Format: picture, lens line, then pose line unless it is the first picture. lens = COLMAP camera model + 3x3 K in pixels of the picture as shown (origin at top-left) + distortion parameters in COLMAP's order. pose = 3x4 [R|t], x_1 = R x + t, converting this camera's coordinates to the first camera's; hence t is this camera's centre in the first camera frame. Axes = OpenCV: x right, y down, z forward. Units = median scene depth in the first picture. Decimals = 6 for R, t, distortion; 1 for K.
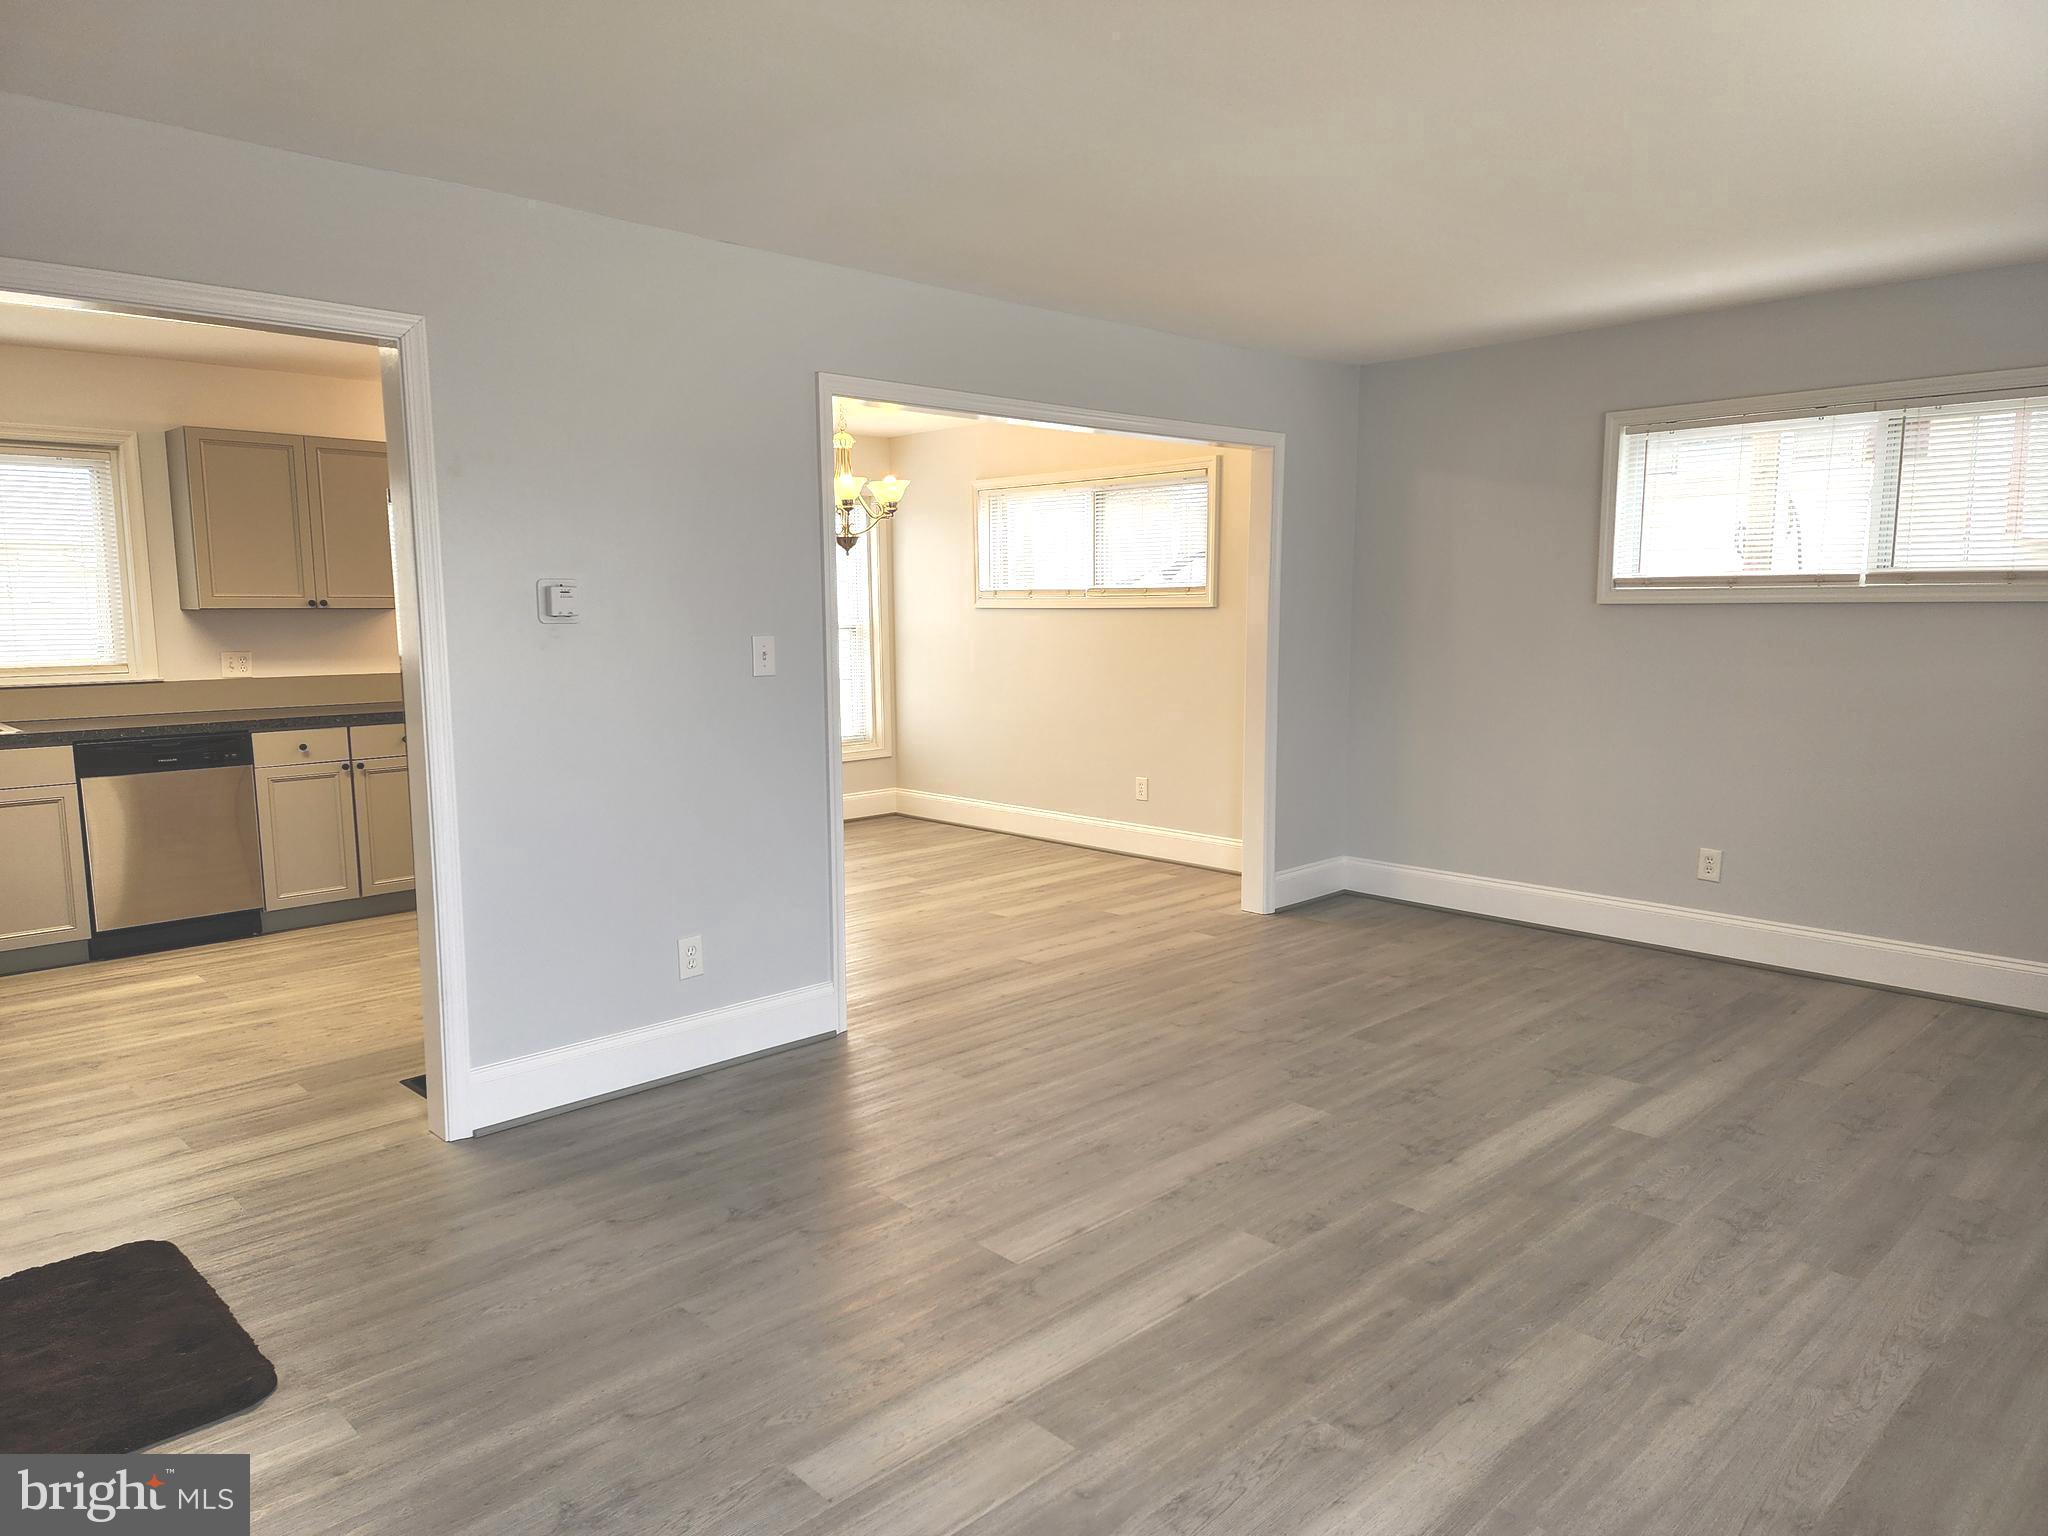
lens RADIAL K [[1374.2, 0, 1014.0], [0, 1374.2, 761.8], [0, 0, 1]] dist [0.034710, -0.016071]
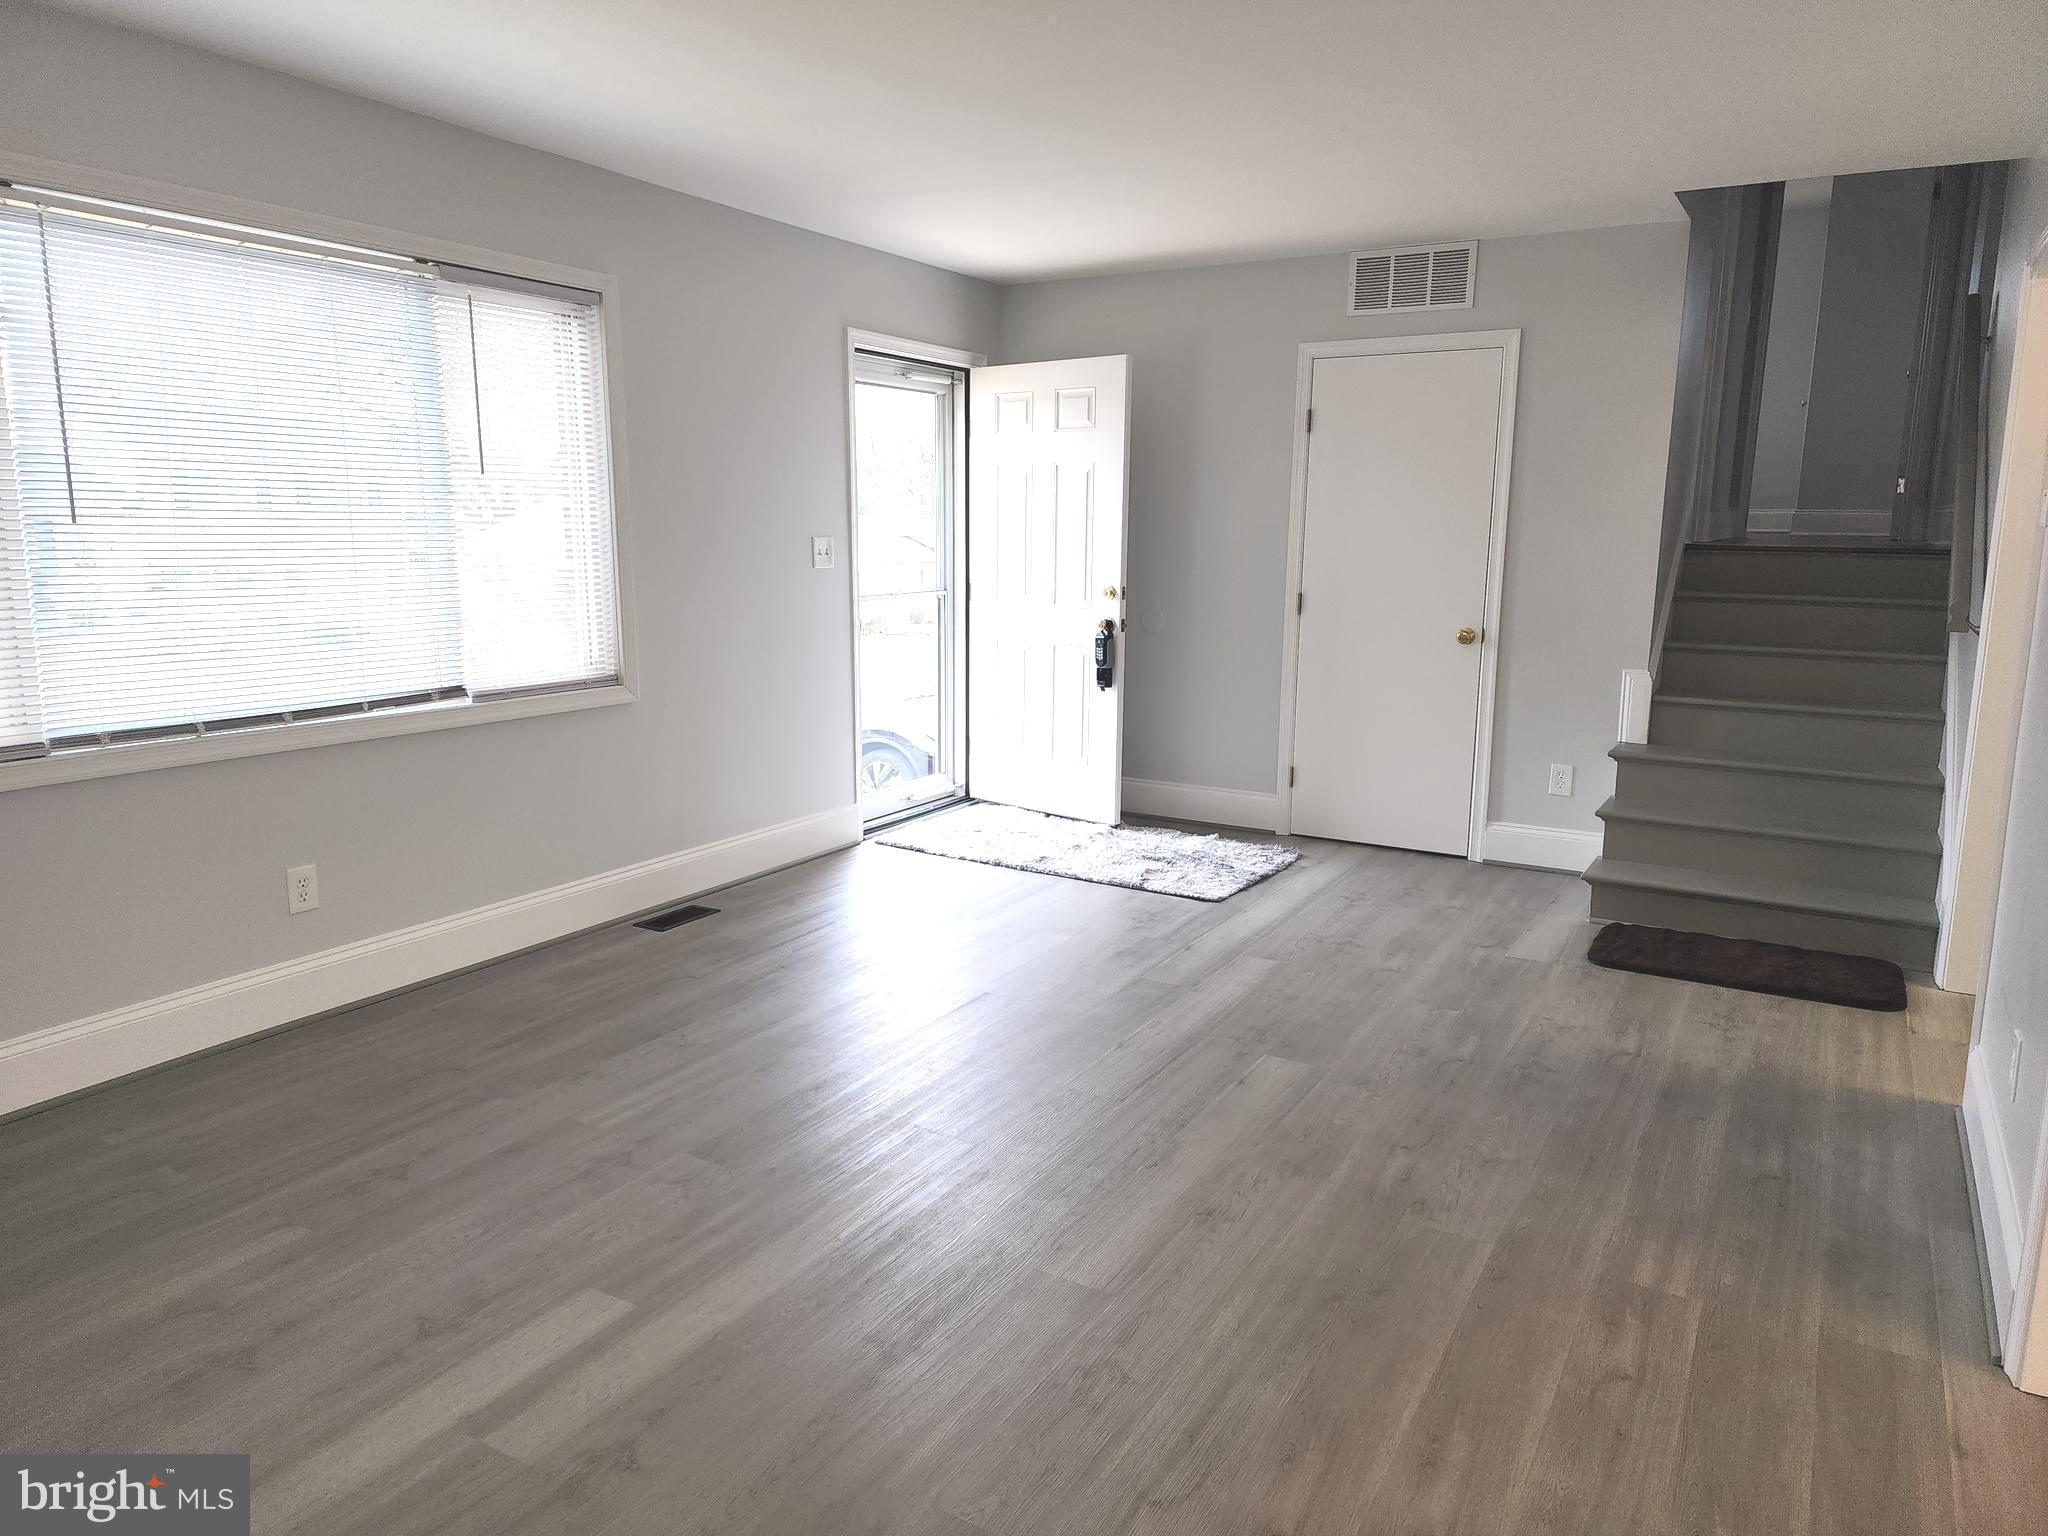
lens RADIAL K [[1374.2, 0, 1019.2], [0, 1374.2, 773.1], [0, 0, 1]] dist [0.034710, -0.016071]
pose [[-0.962640, 0.050074, -0.266115, 0.497878], [-0.031903, 0.954936, 0.295094, -0.216897], [0.268899, 0.292559, -0.917661, 1.883322]]
